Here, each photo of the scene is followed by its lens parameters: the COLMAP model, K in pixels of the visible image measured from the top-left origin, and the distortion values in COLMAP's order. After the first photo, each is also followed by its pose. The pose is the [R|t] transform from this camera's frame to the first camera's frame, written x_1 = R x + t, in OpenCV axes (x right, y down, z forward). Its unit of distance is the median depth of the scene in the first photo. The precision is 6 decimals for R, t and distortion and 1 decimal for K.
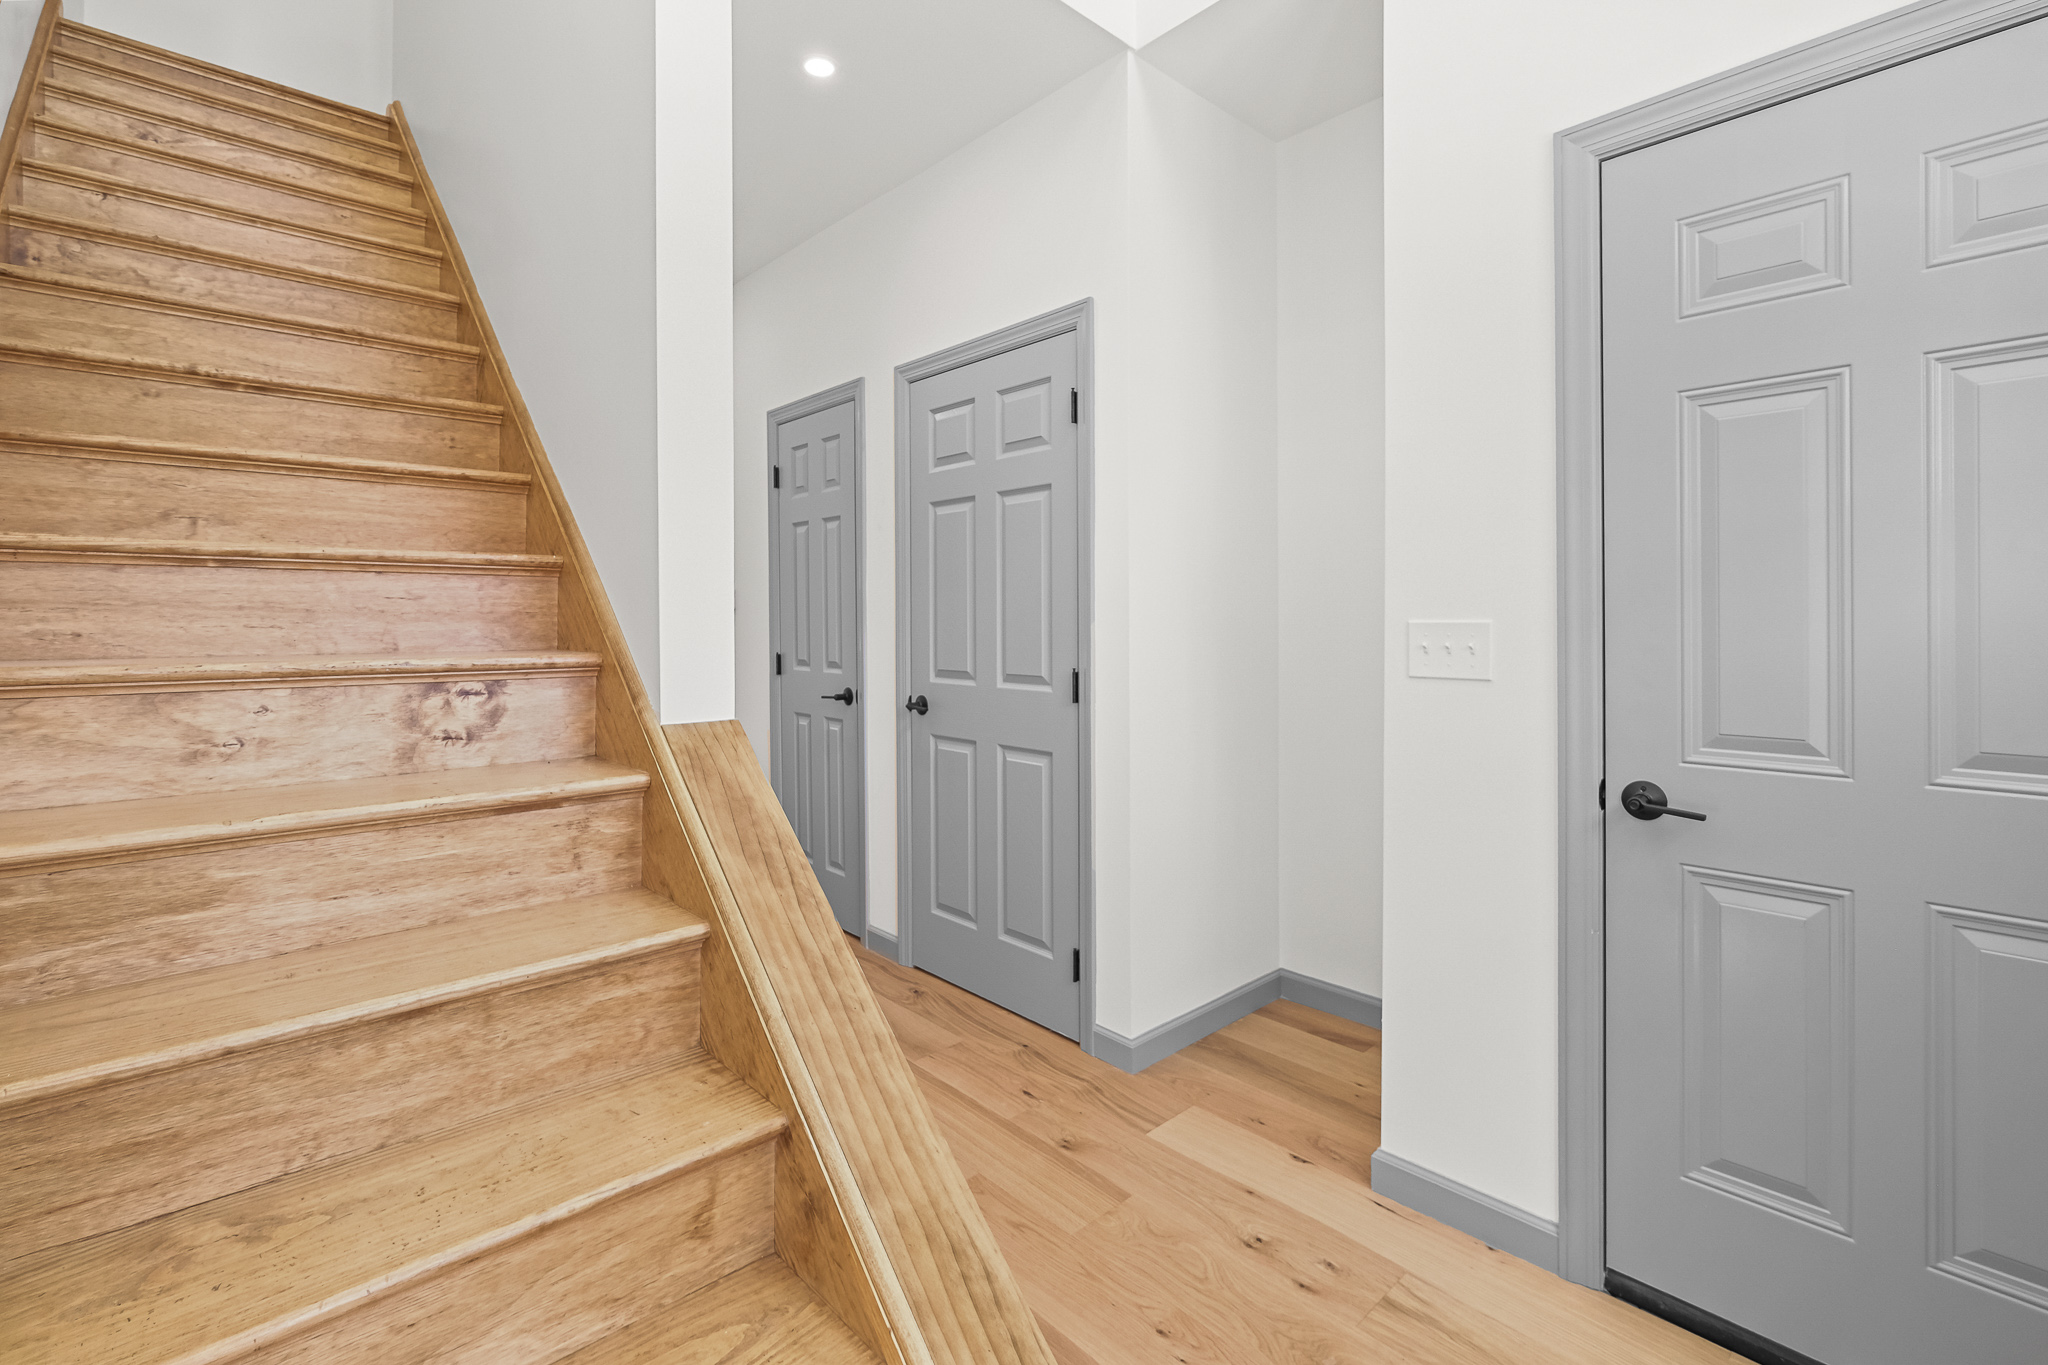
lens RADIAL K [[921.7, 0, 1023.9], [0, 921.7, 622.5], [0, 0, 1]] dist [-0.004194, 0.001198]
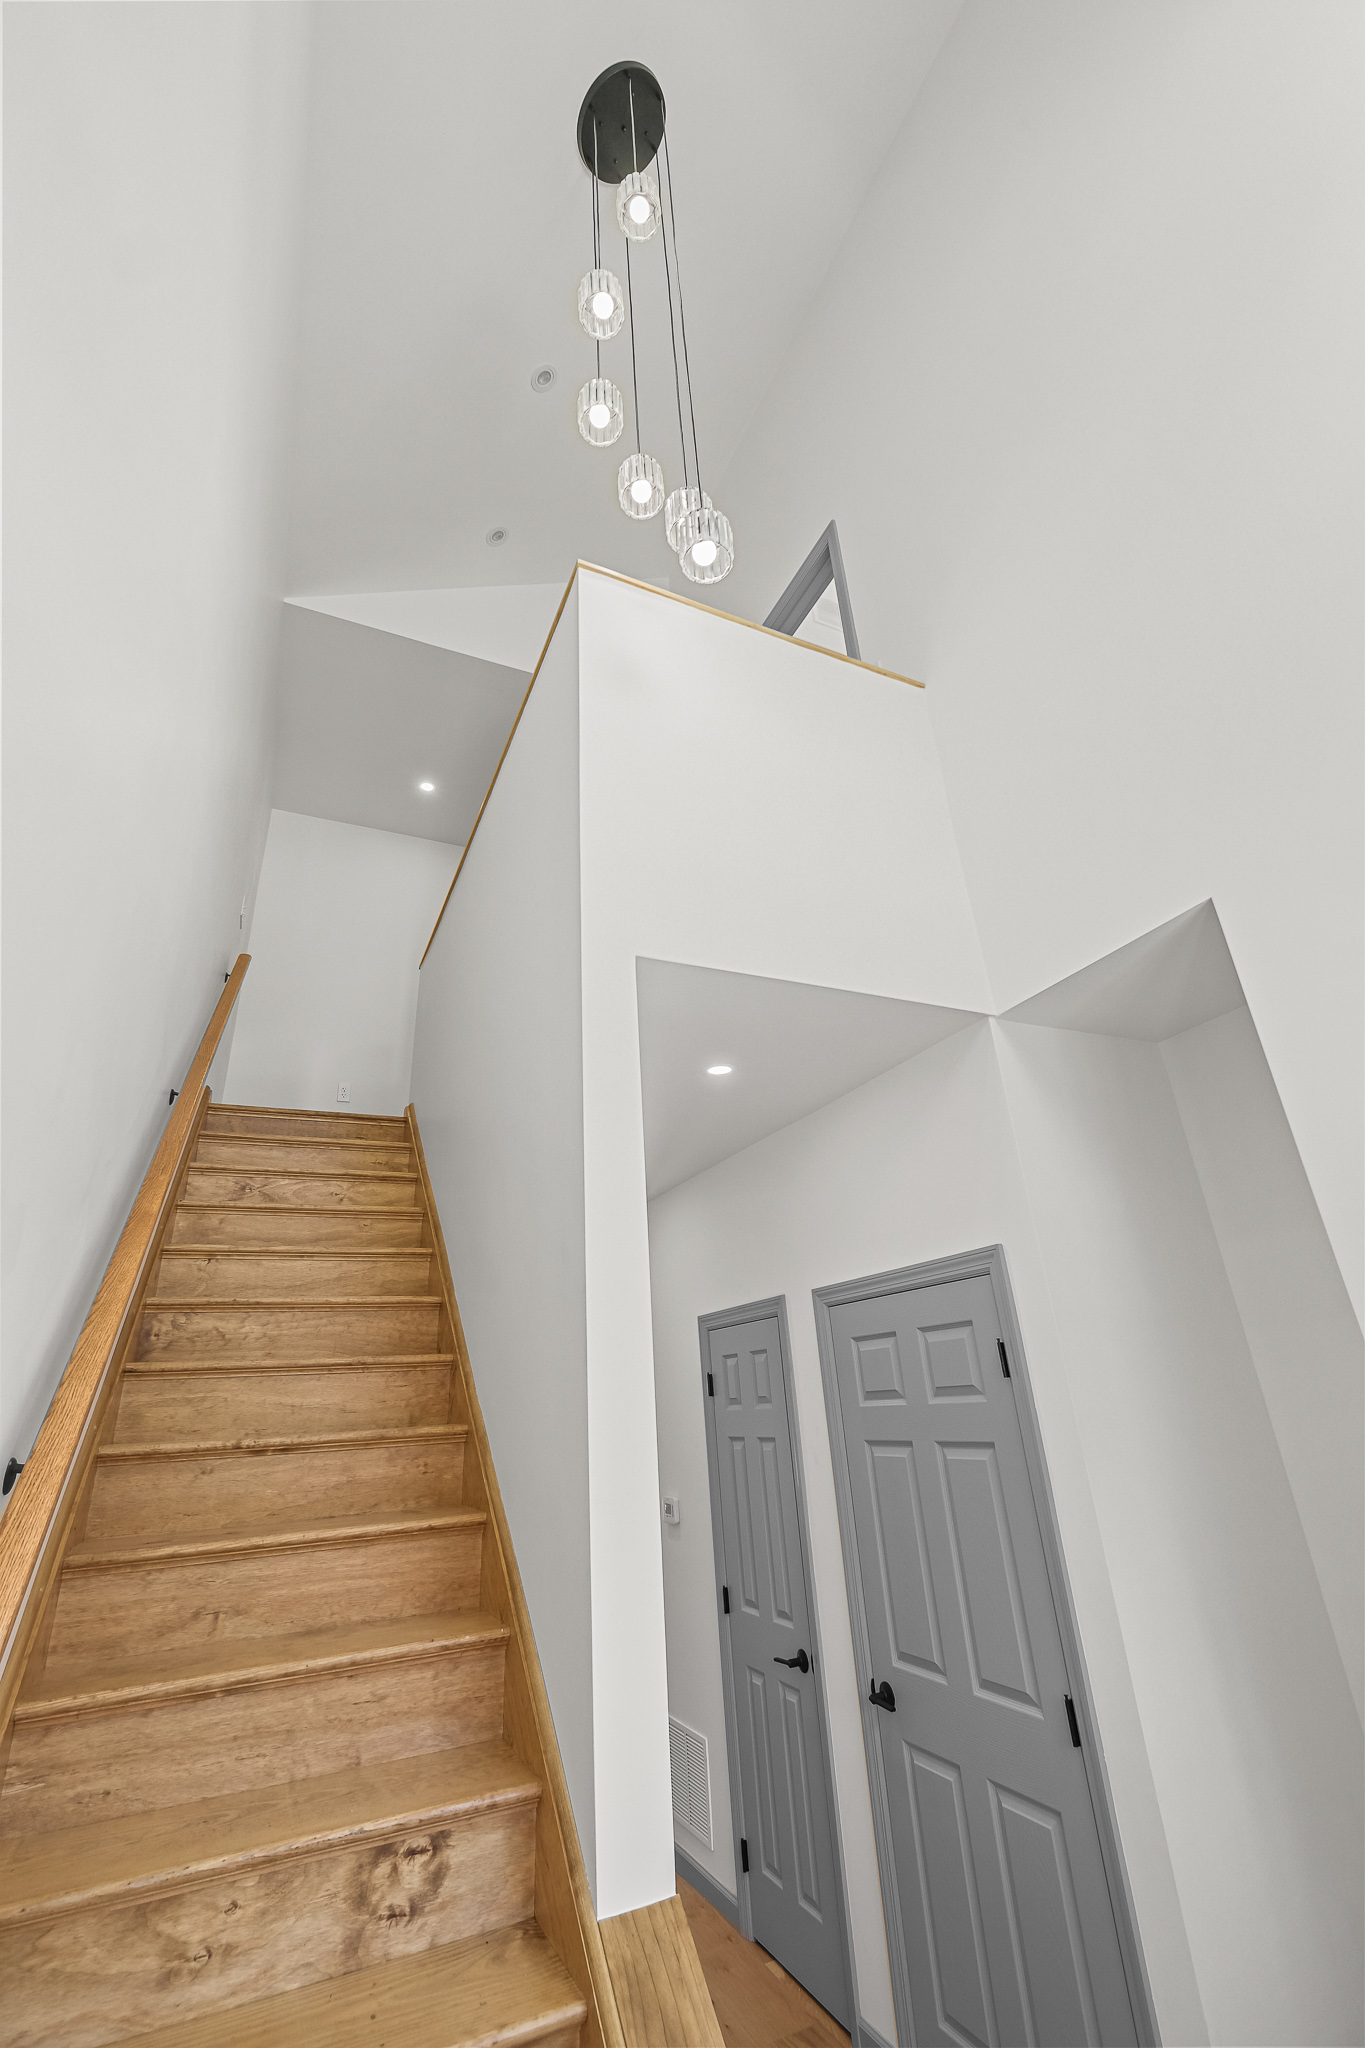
lens RADIAL K [[879.1, 0, 671.0], [0, 879.1, 1019.4], [0, 0, 1]] dist [-0.002345, 0.000940]
pose [[0.948316, -0.168504, -0.268892, 0.052930], [0.049969, 0.916089, -0.397849, -0.350607], [0.313368, 0.363850, 0.877162, -0.051250]]
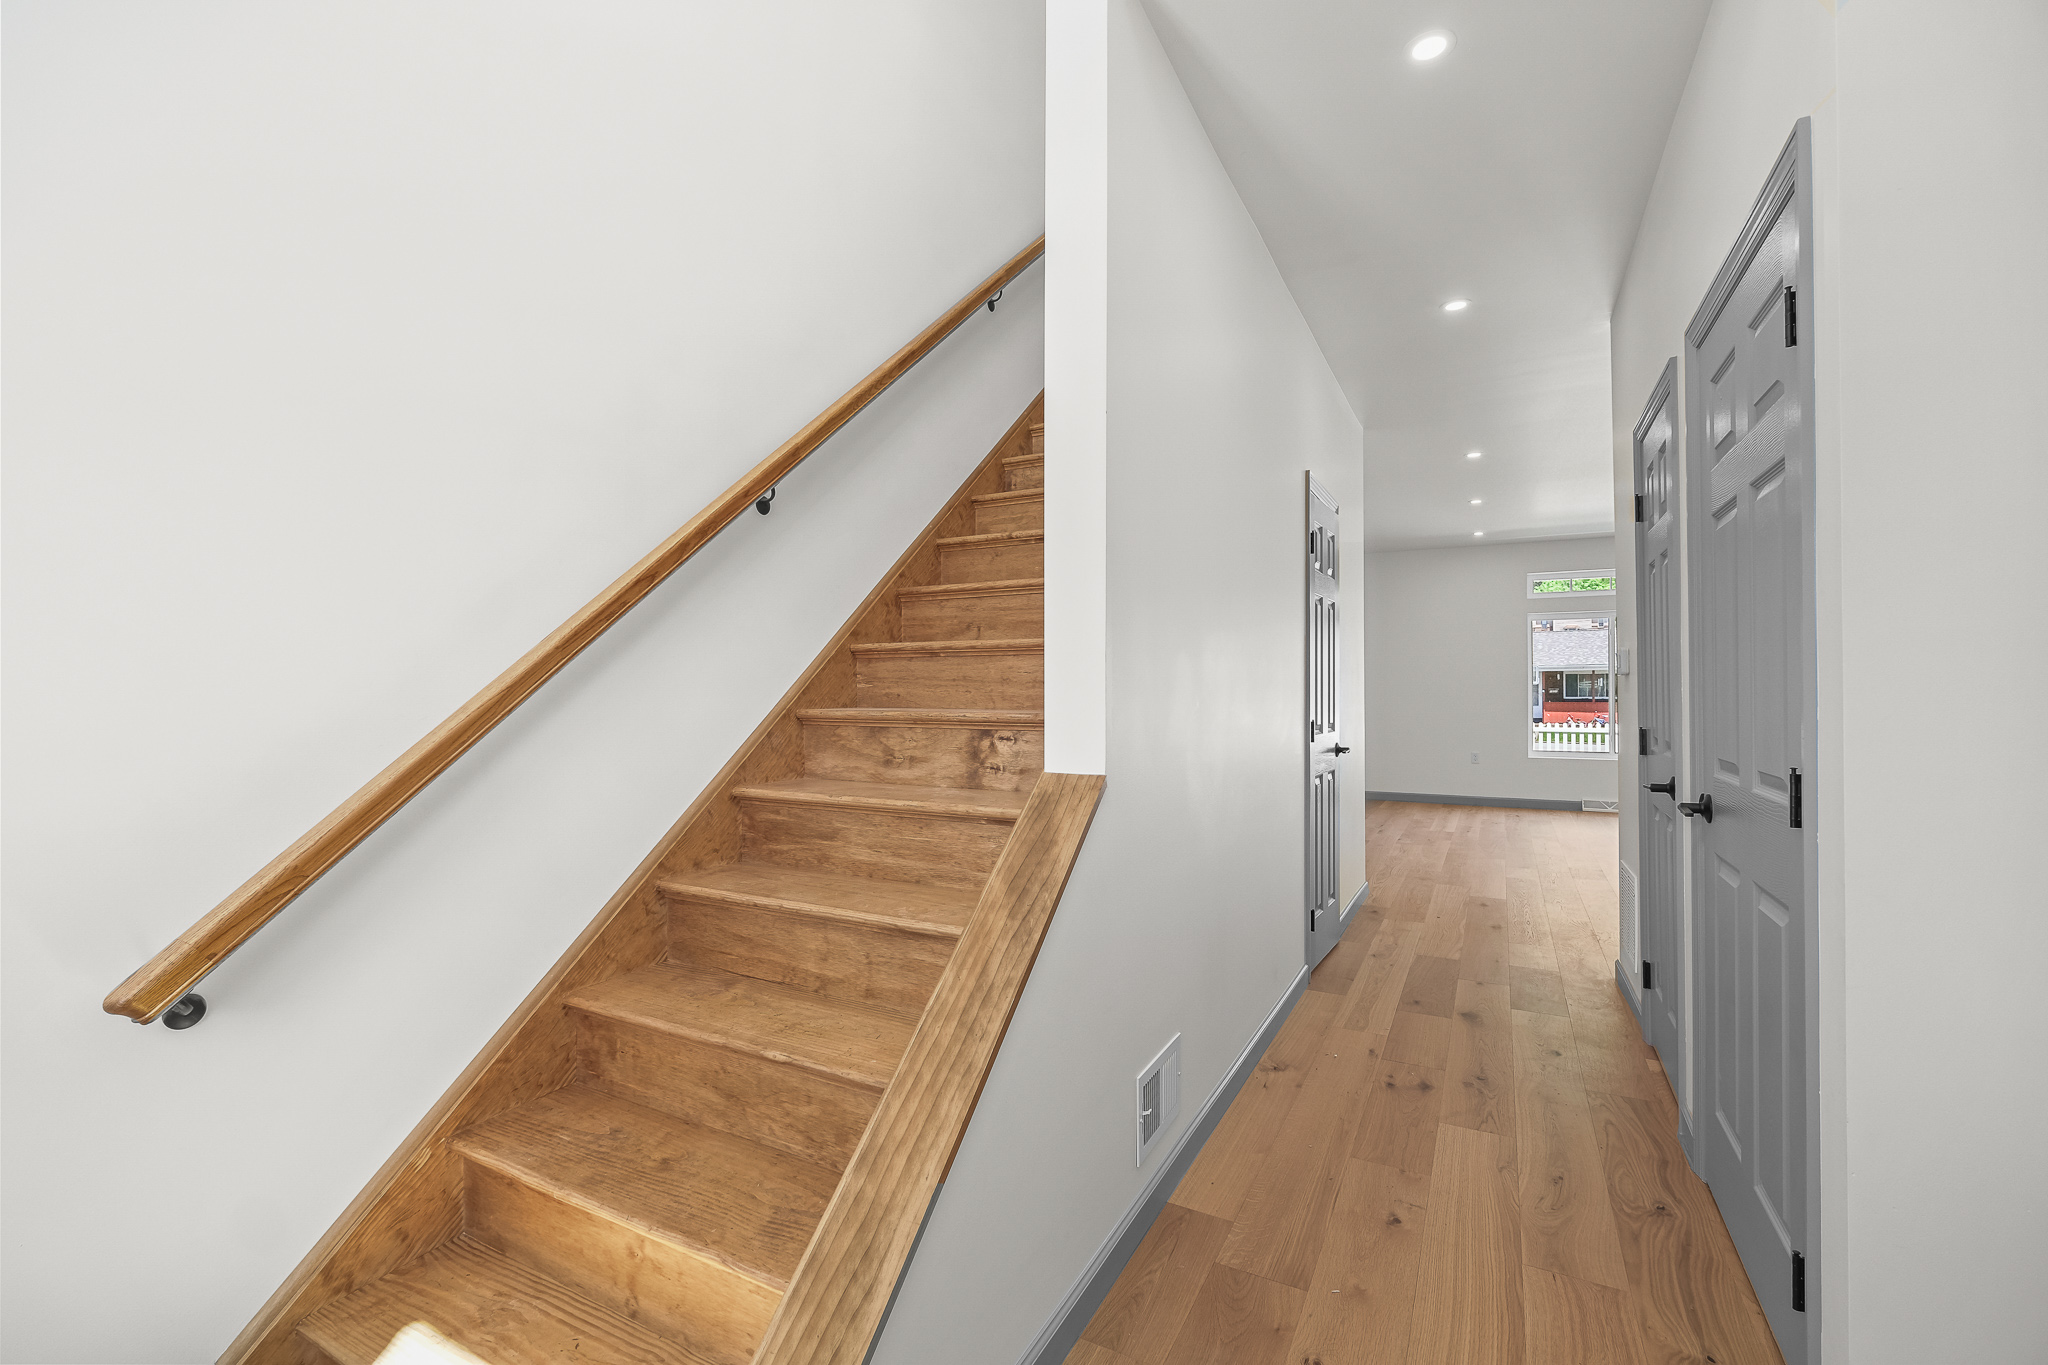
lens RADIAL K [[879.1, 0, 1010.2], [0, 879.1, 687.6], [0, 0, 1]] dist [-0.002345, 0.000940]
pose [[0.311955, -0.000747, -0.950097, 0.702152], [-0.001138, 0.999999, -0.001160, -0.000403], [0.950096, 0.001443, 0.311954, 0.589777]]
